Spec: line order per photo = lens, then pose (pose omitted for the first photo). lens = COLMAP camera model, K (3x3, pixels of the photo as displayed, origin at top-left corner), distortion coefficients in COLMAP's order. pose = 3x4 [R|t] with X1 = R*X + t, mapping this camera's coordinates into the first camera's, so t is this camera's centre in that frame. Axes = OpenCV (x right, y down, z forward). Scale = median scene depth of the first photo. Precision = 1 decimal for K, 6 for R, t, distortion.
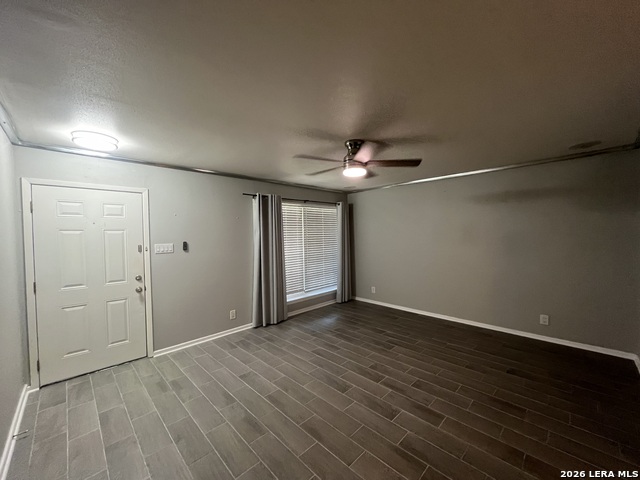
lens RADIAL K [[256.1, 0, 319.3], [0, 256.1, 240.5], [0, 0, 1]] dist [-0.002784, -0.000456]
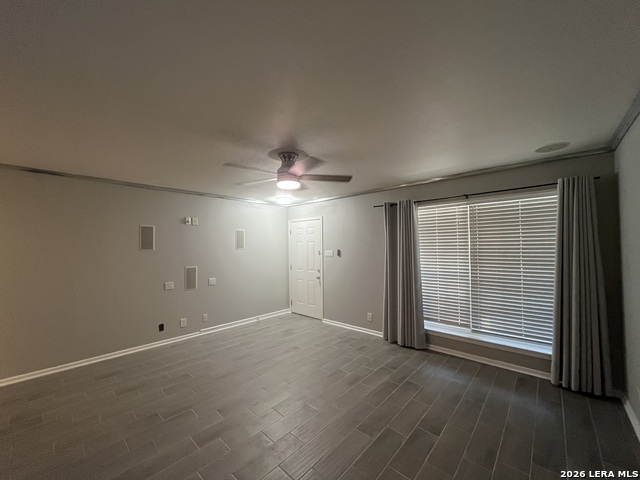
lens RADIAL K [[256.1, 0, 319.3], [0, 256.1, 240.5], [0, 0, 1]] dist [-0.002784, -0.000456]
pose [[0.055367, 0.000307, -0.998466, 0.920524], [-0.013316, 0.999911, -0.000431, -0.045688], [0.998377, 0.013319, 0.055366, 0.871379]]
